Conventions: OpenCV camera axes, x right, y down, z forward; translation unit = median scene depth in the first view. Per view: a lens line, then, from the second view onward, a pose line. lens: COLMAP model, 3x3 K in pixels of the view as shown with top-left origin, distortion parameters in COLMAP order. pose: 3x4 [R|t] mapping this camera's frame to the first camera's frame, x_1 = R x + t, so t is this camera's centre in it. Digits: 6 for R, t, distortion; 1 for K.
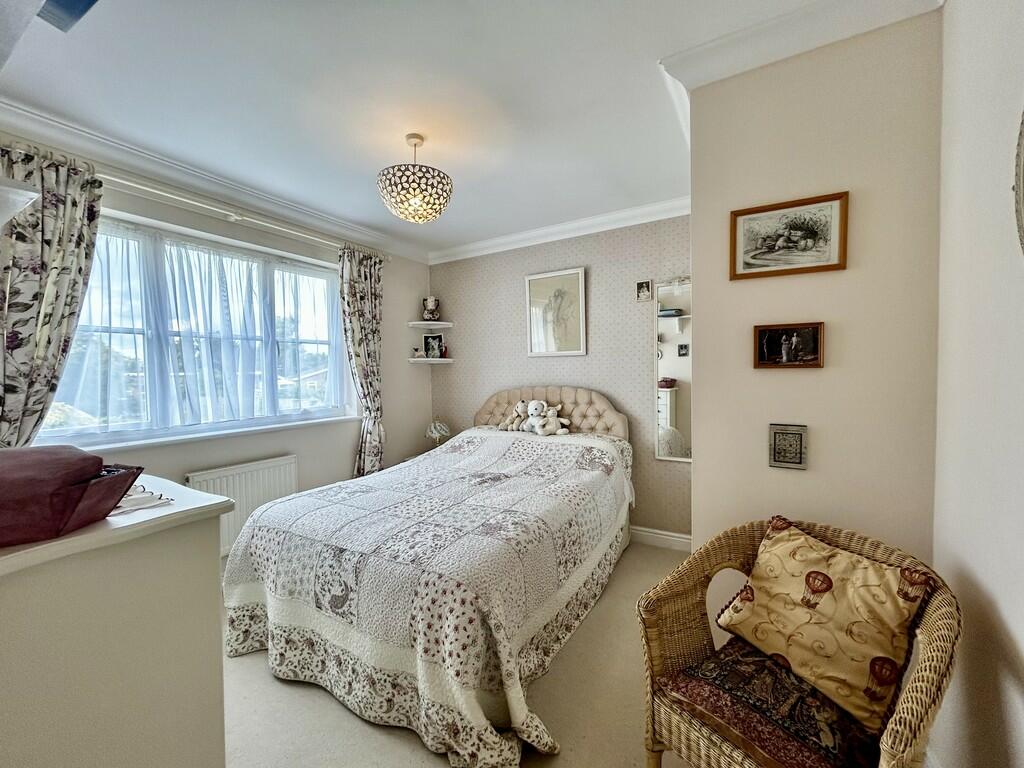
lens RADIAL K [[409.9, 0, 513.3], [0, 409.9, 383.0], [0, 0, 1]] dist [-0.000521, -0.000040]
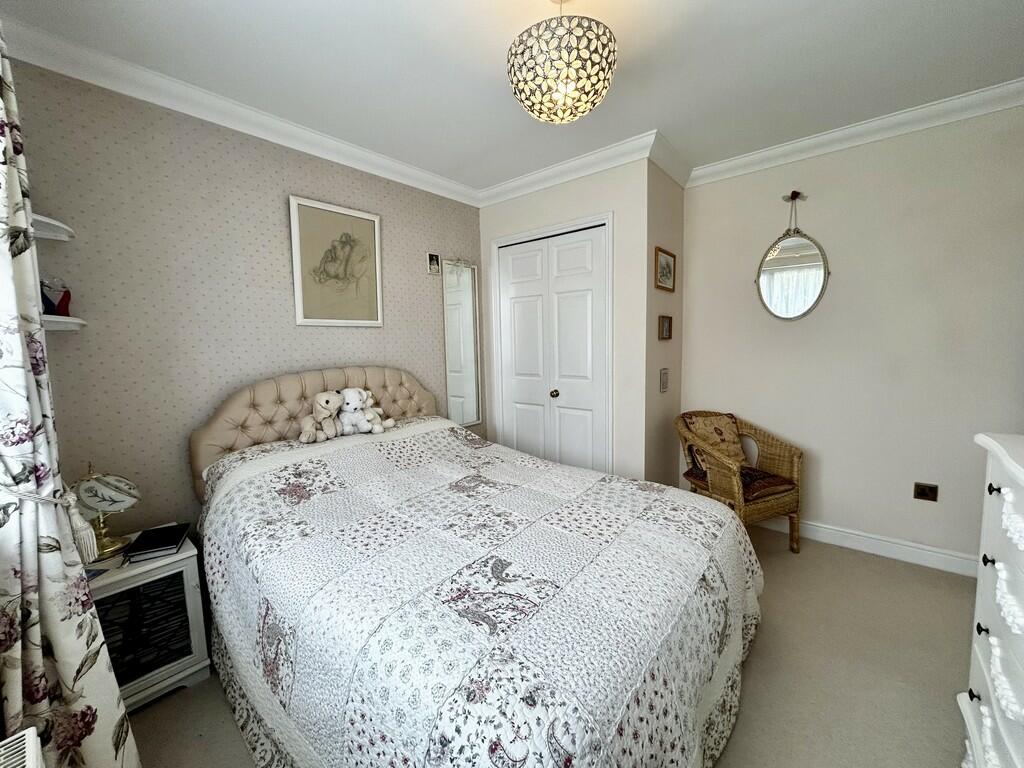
lens RADIAL K [[409.9, 0, 513.7], [0, 409.9, 382.8], [0, 0, 1]] dist [-0.000521, -0.000040]
pose [[0.162892, -0.086855, 0.982813, -0.606859], [0.050458, 0.995548, 0.079618, -0.009297], [-0.985353, 0.036622, 0.166549, 0.624704]]
